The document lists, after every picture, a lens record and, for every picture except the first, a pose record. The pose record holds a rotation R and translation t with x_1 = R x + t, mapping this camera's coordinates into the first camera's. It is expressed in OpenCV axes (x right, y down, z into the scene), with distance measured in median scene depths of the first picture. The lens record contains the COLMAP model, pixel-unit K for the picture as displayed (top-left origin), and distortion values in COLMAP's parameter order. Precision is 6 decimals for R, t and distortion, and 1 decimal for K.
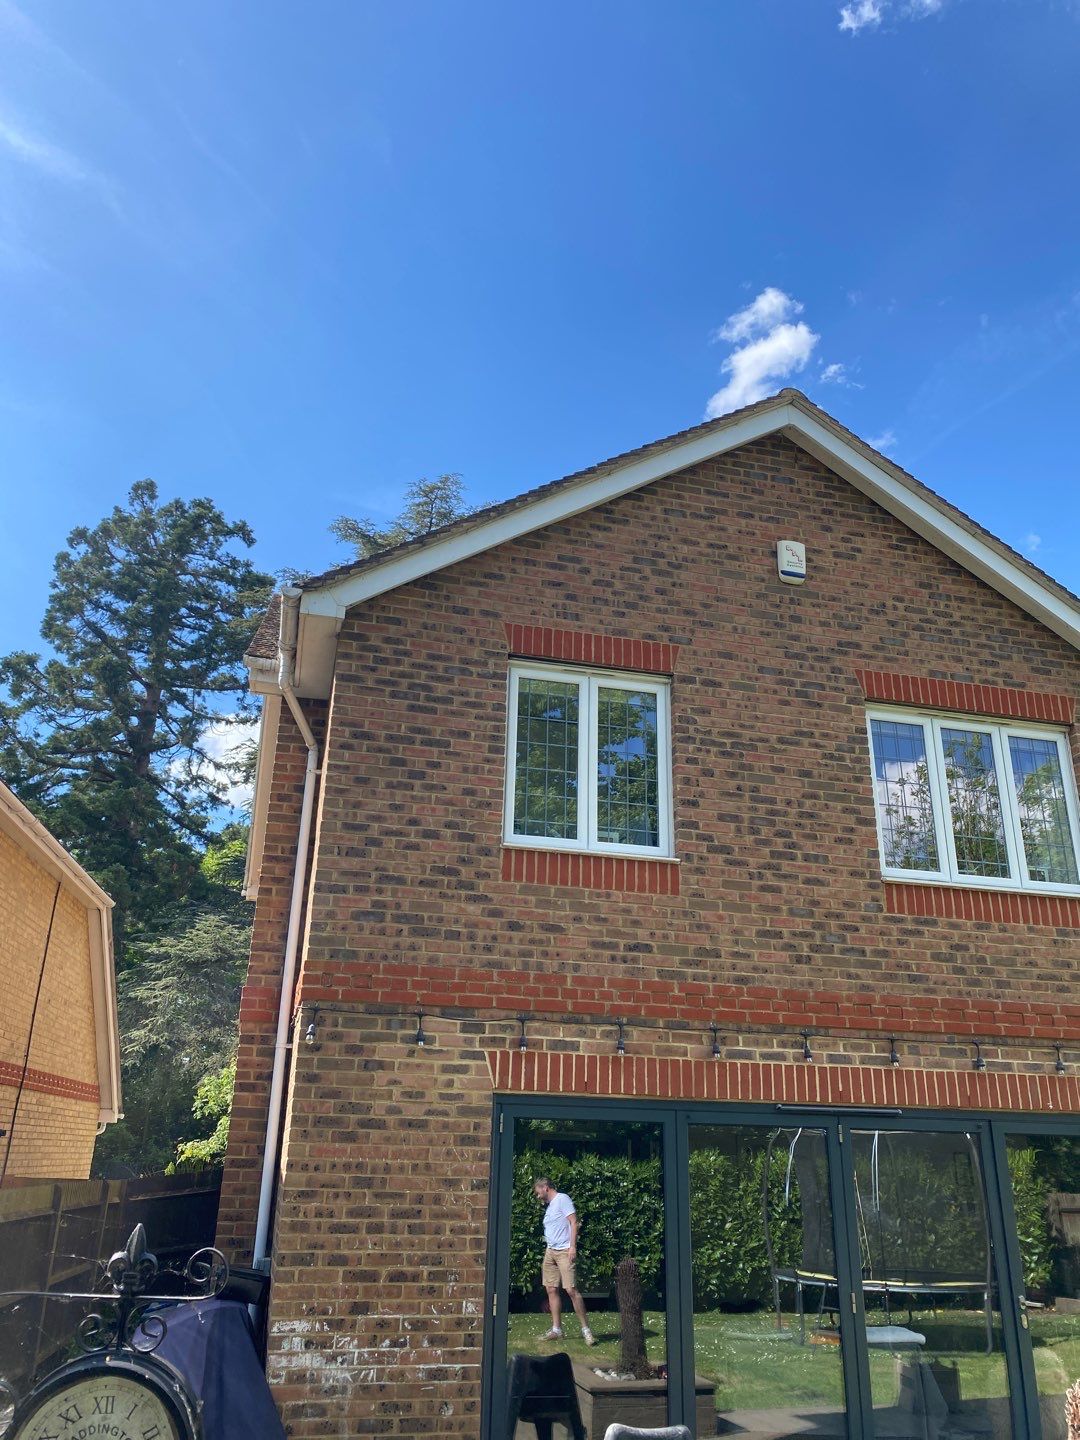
lens RADIAL K [[1128.2, 0, 556.8], [0, 1128.2, 692.7], [0, 0, 1]] dist [0.098933, -0.242205]
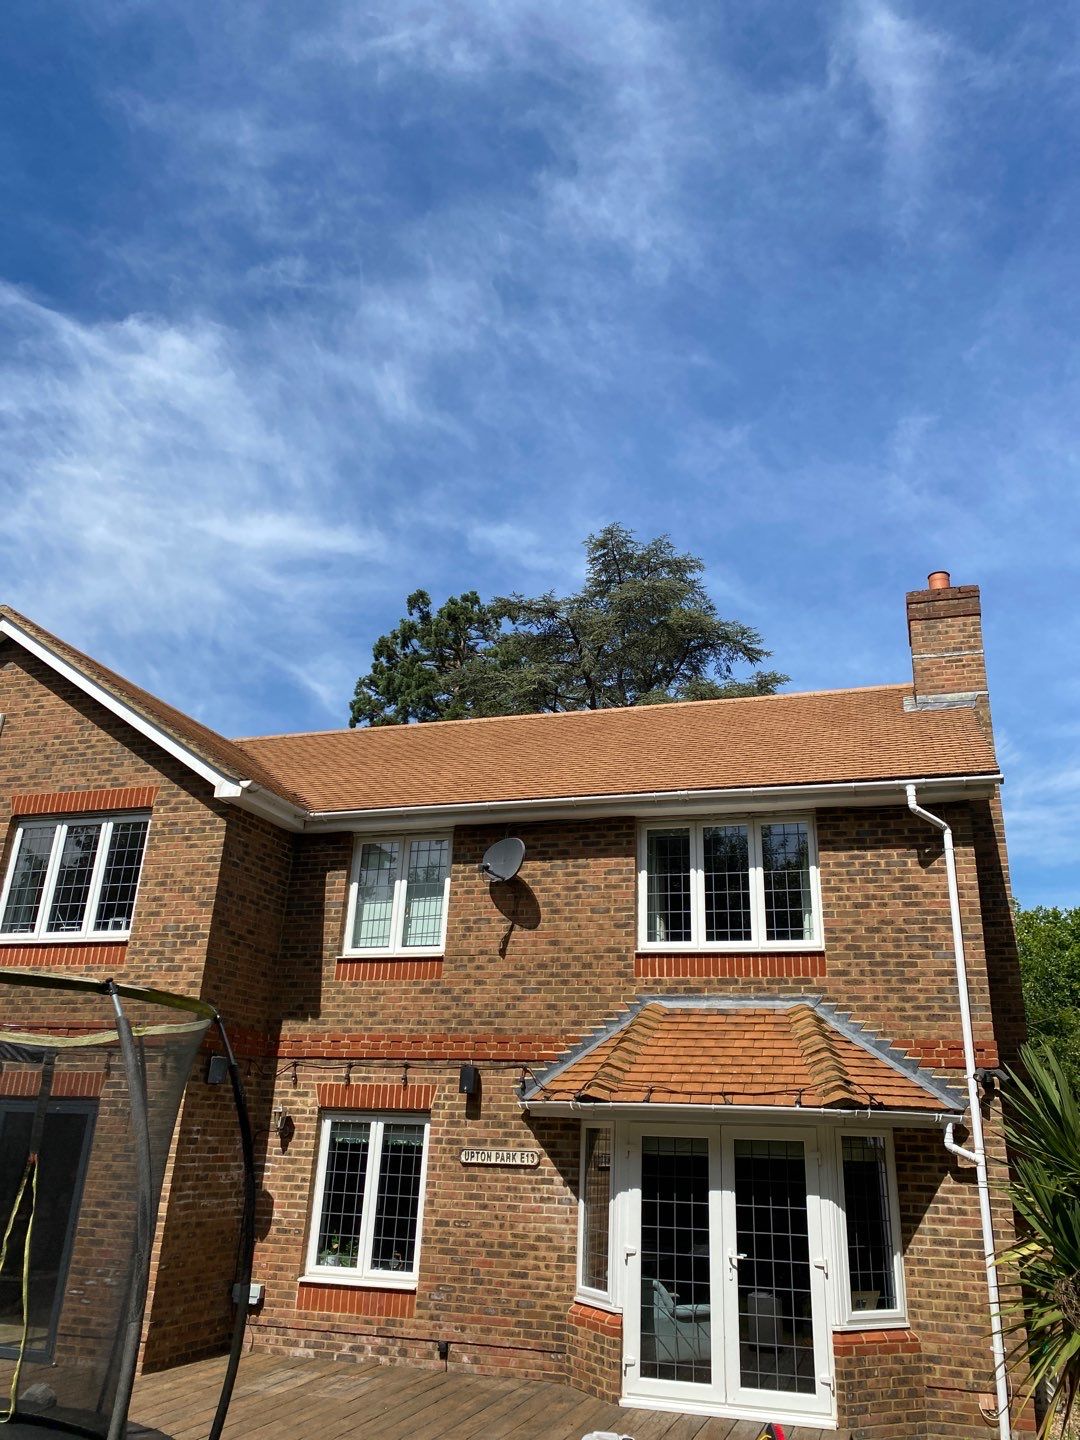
lens RADIAL K [[1097.4, 0, 570.6], [0, 1097.4, 705.6], [0, 0, 1]] dist [0.072031, -0.109102]
pose [[0.850990, -0.182744, -0.492363, 1.619952], [0.189063, 0.981251, -0.037426, 0.054530], [0.489971, -0.061238, 0.869585, 0.121134]]
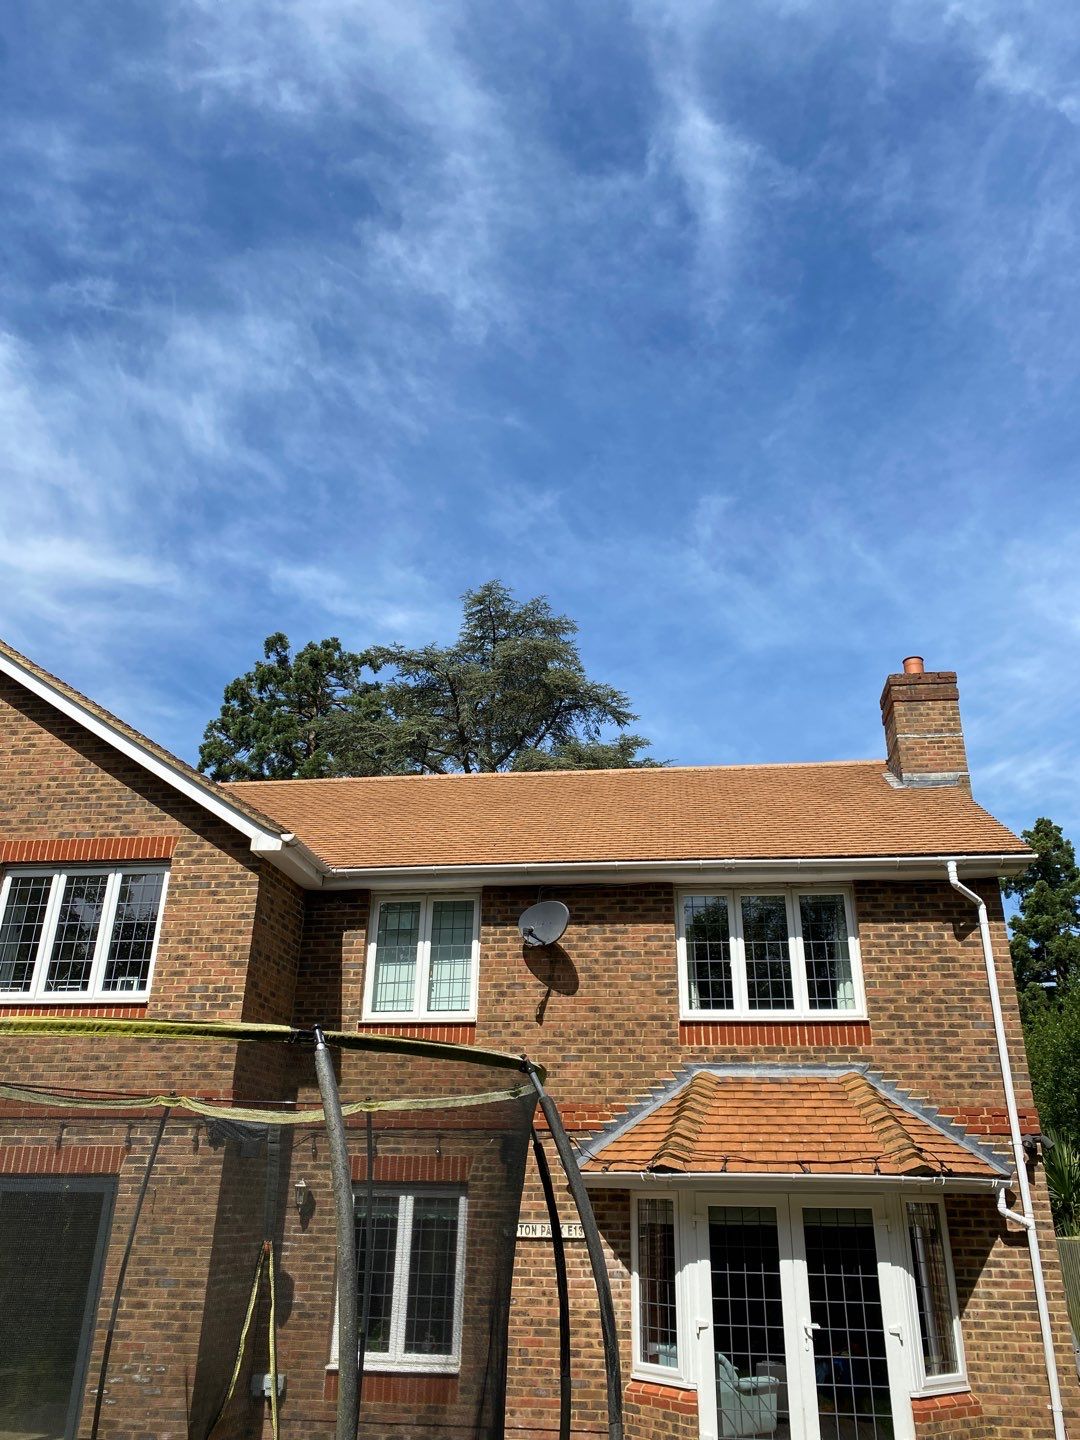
lens RADIAL K [[1101.5, 0, 550.5], [0, 1101.5, 712.1], [0, 0, 1]] dist [0.036277, -0.035000]
pose [[0.927490, -0.157037, -0.339266, 1.354899], [0.148006, 0.987592, -0.052508, -0.006875], [0.343302, -0.001512, 0.939224, -0.007565]]
